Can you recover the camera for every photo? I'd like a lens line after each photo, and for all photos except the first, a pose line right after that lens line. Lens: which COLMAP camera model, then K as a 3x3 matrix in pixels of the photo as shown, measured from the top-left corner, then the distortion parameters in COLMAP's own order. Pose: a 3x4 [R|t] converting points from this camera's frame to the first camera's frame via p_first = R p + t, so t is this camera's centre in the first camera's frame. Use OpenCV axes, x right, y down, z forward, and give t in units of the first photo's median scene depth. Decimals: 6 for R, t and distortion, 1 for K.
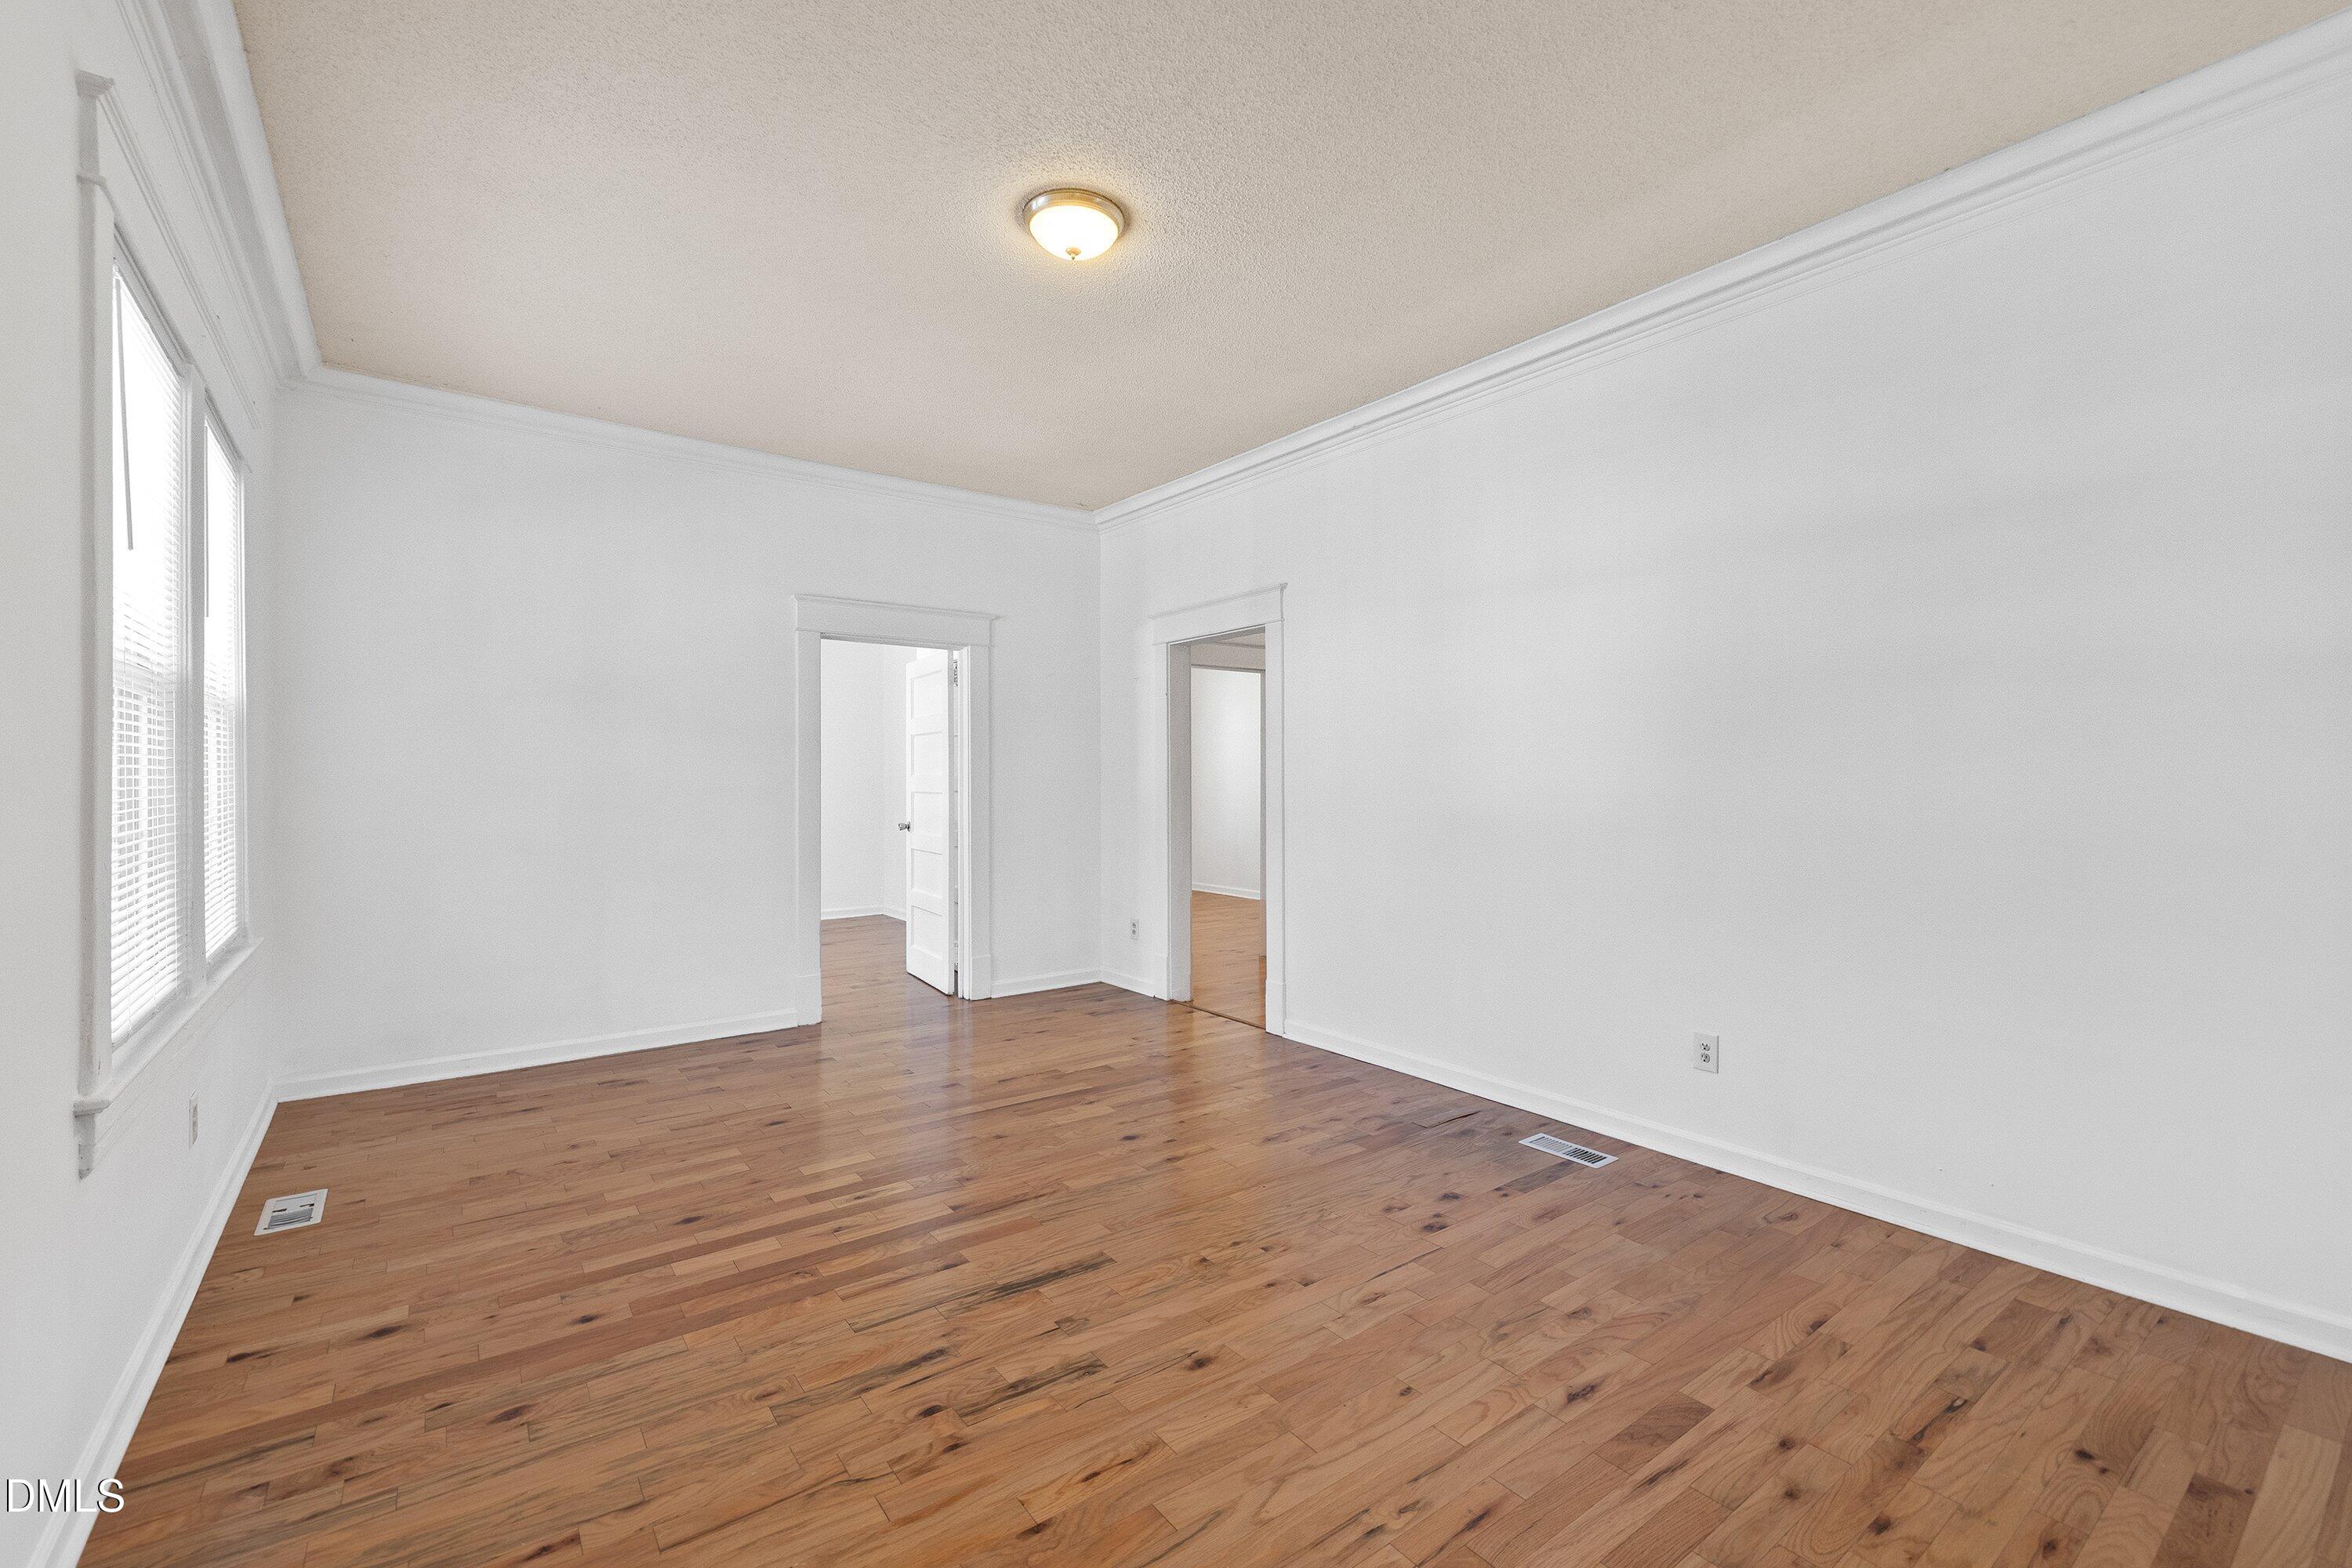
lens RADIAL K [[997.0, 0, 1179.5], [0, 997.0, 784.4], [0, 0, 1]] dist [0.000578, 0.000143]
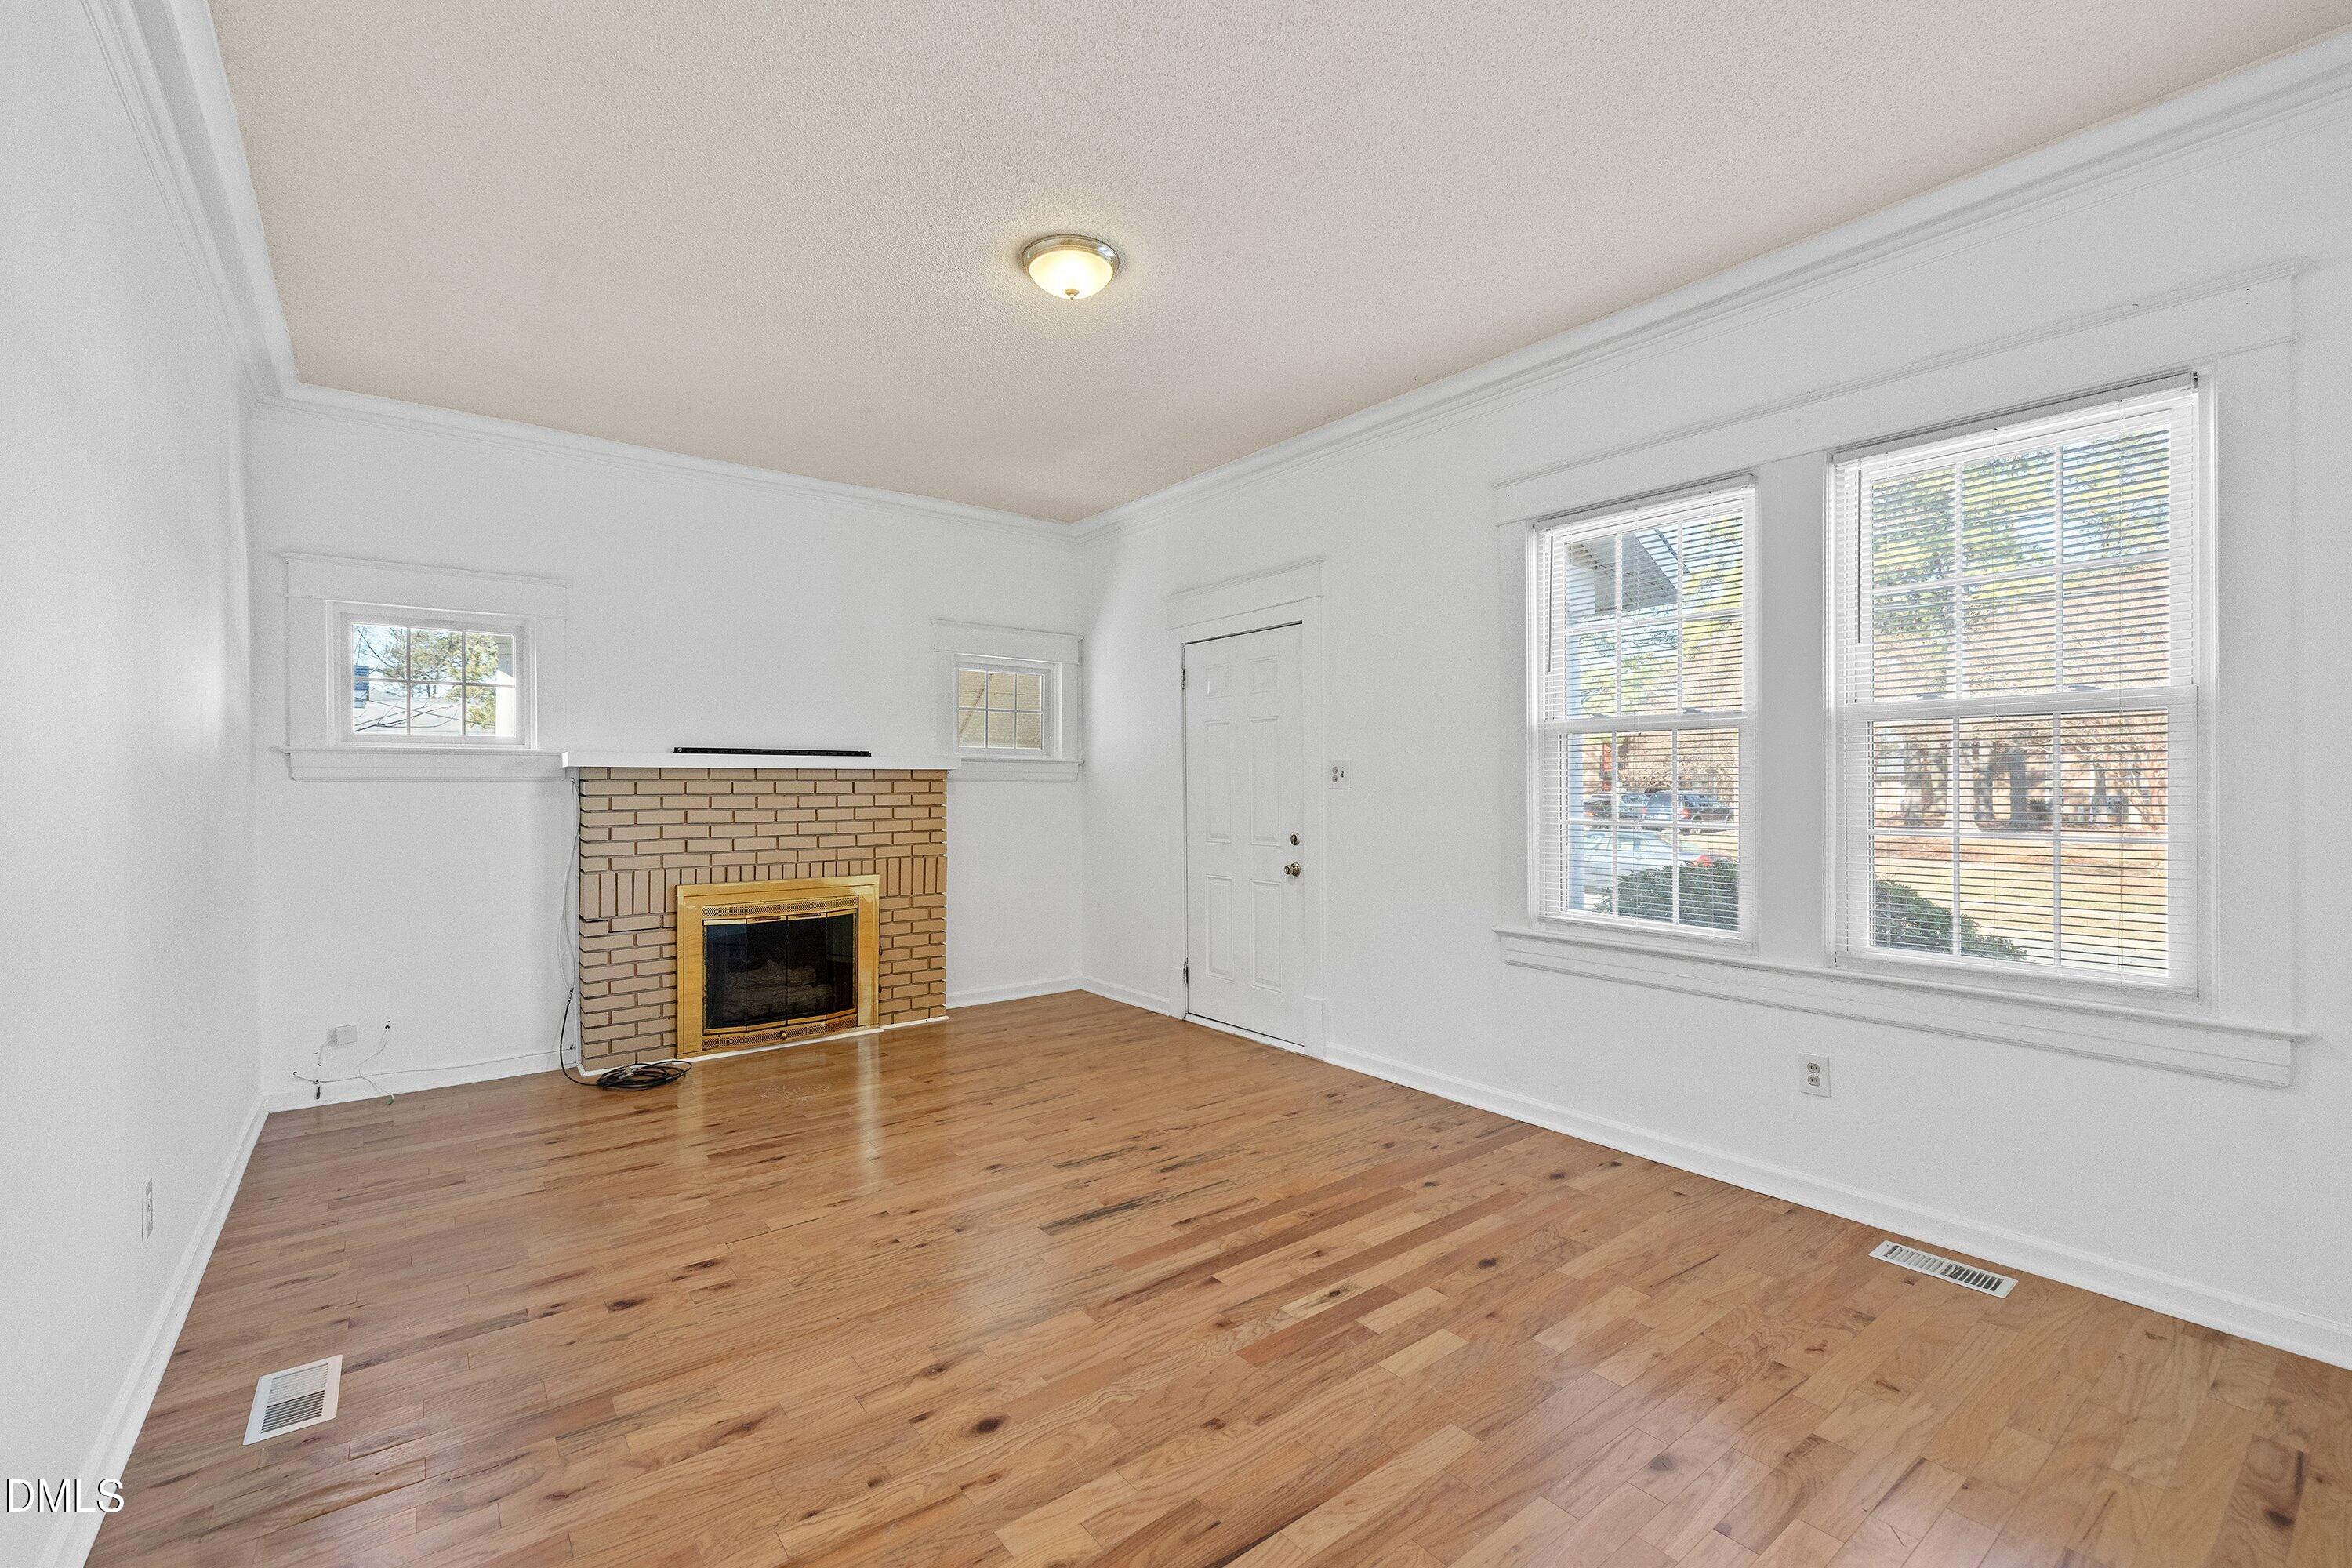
lens RADIAL K [[997.7, 0, 1166.0], [0, 997.7, 781.5], [0, 0, 1]] dist [0.001980, 0.000085]
pose [[-0.999976, 0.006571, -0.002223, -0.189081], [0.006550, 0.999936, 0.009234, -0.026867], [0.002283, 0.009219, -0.999955, 1.933996]]
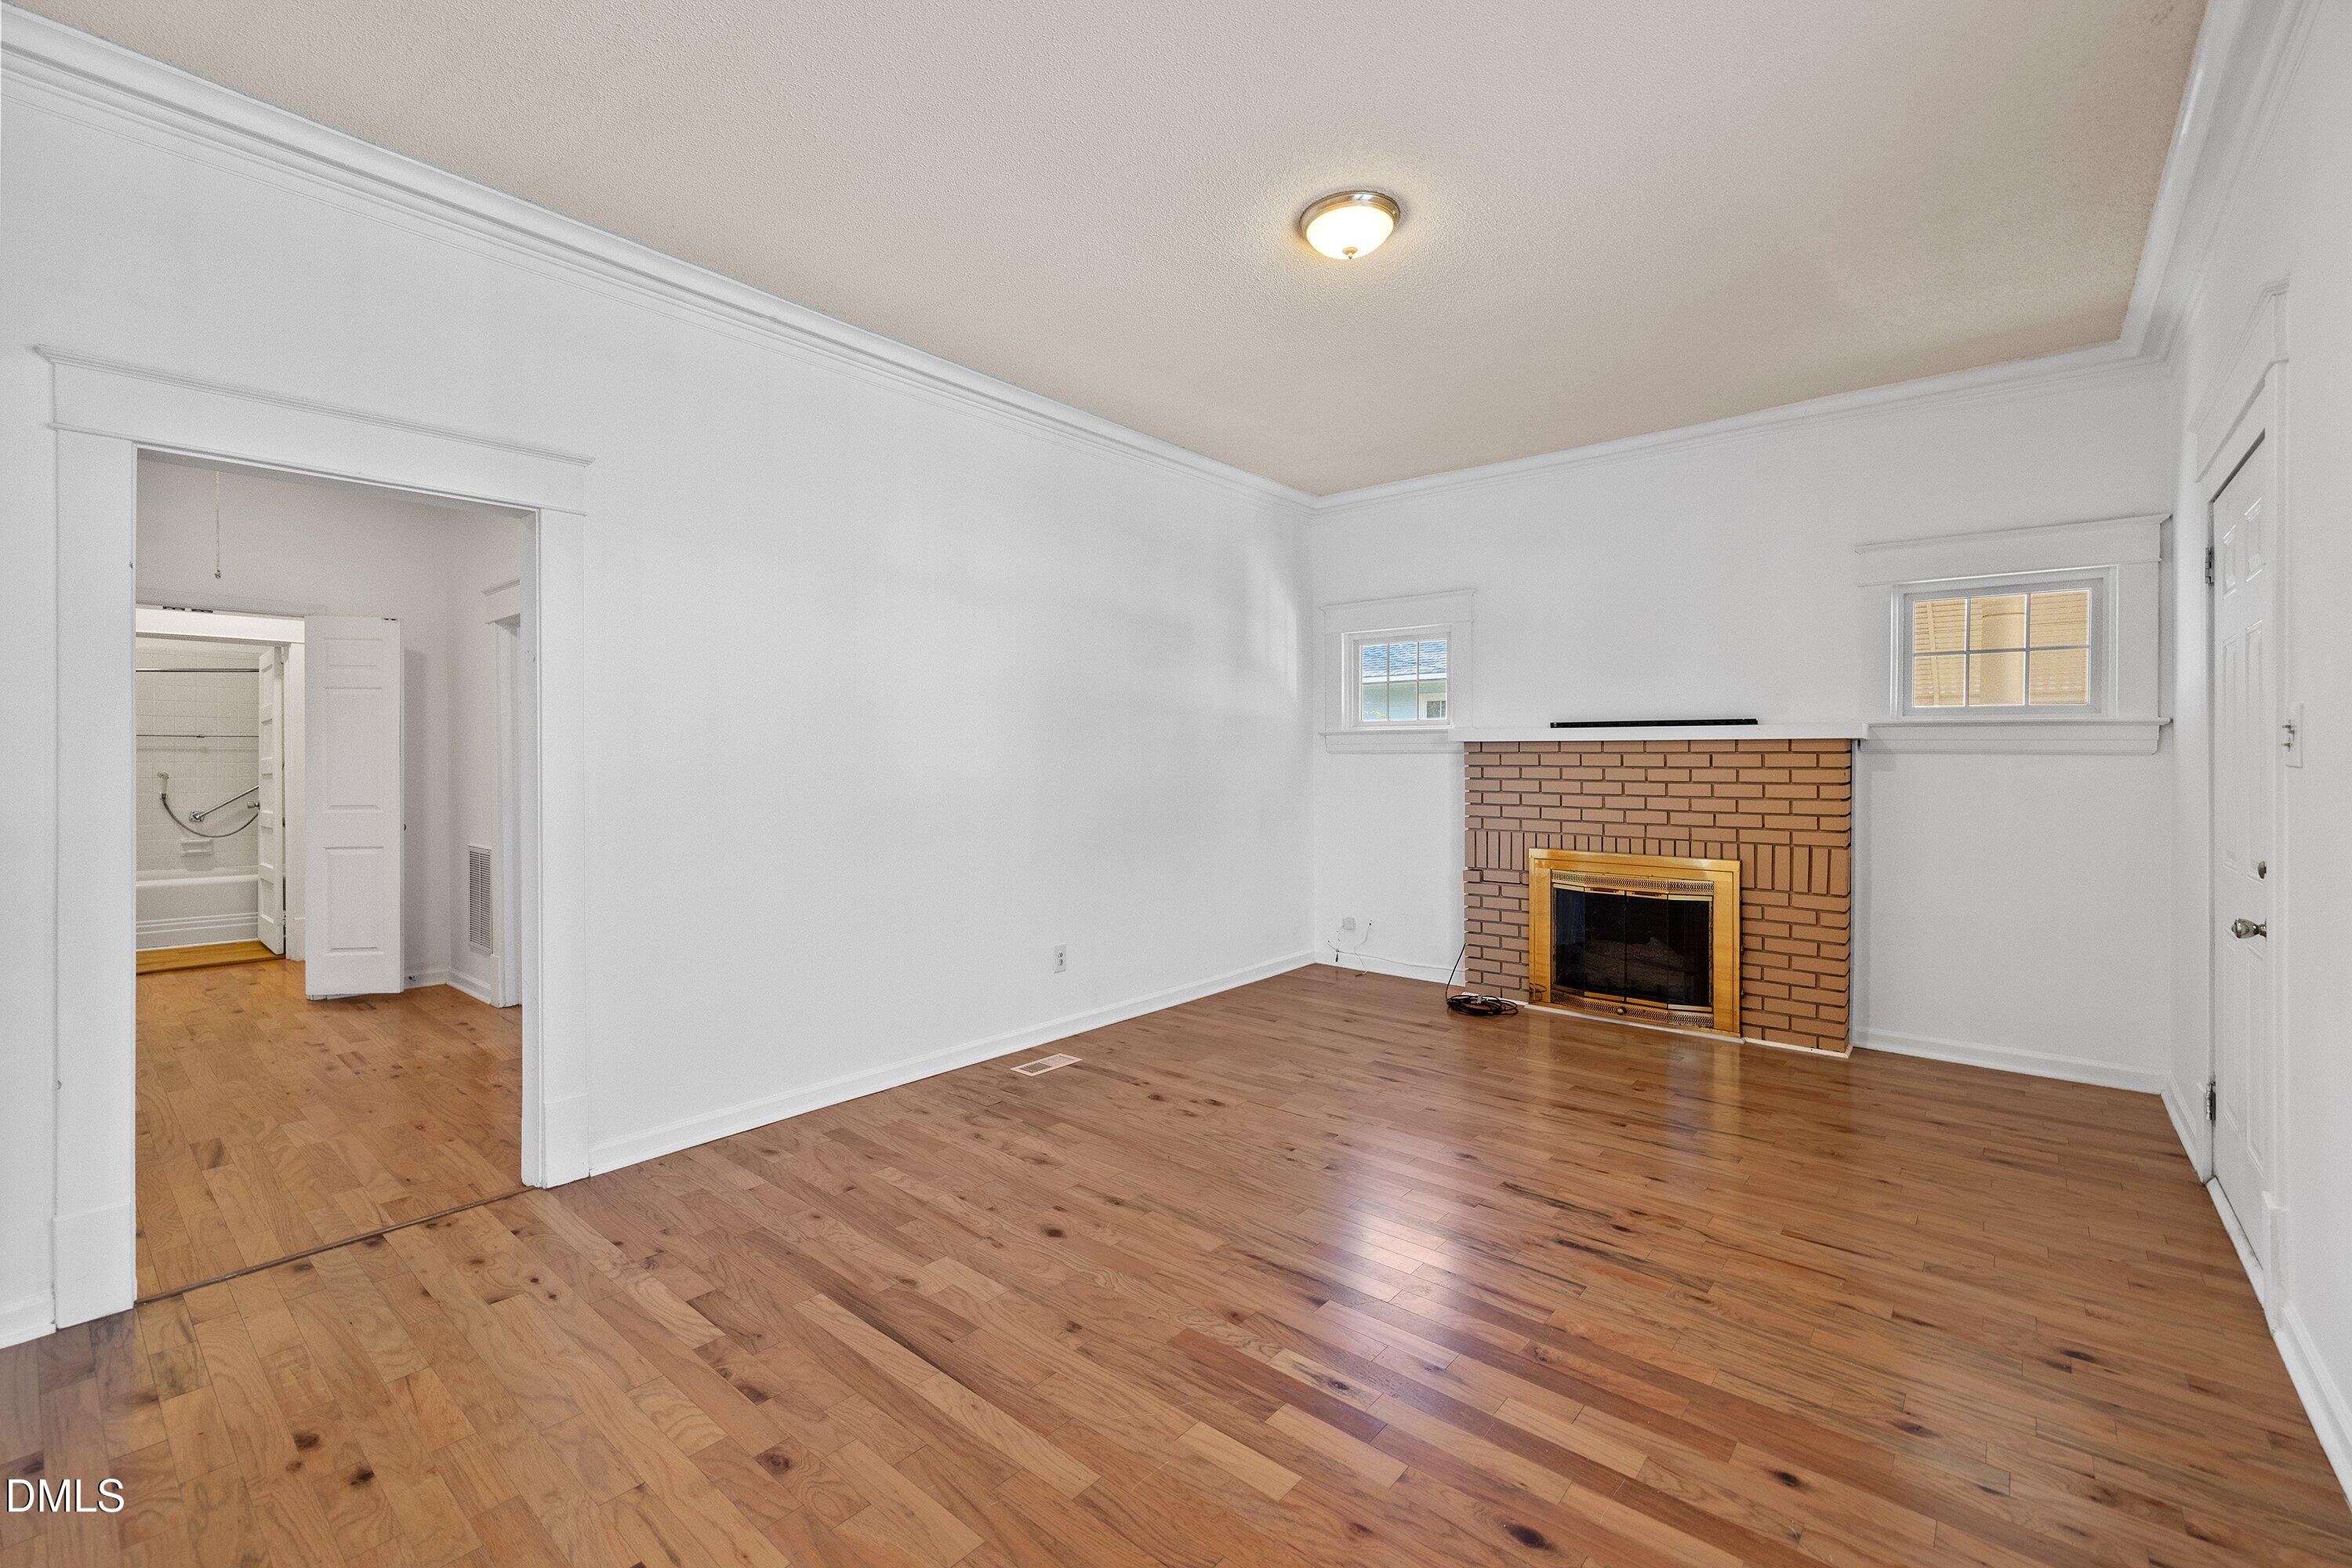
lens RADIAL K [[984.5, 0, 1174.6], [0, 984.5, 765.0], [0, 0, 1]] dist [-0.000059, -0.000165]
pose [[-0.219634, -0.003547, 0.975576, -0.997426], [0.009346, 0.999940, 0.005740, -0.012943], [-0.975537, 0.010378, -0.219588, 1.318858]]
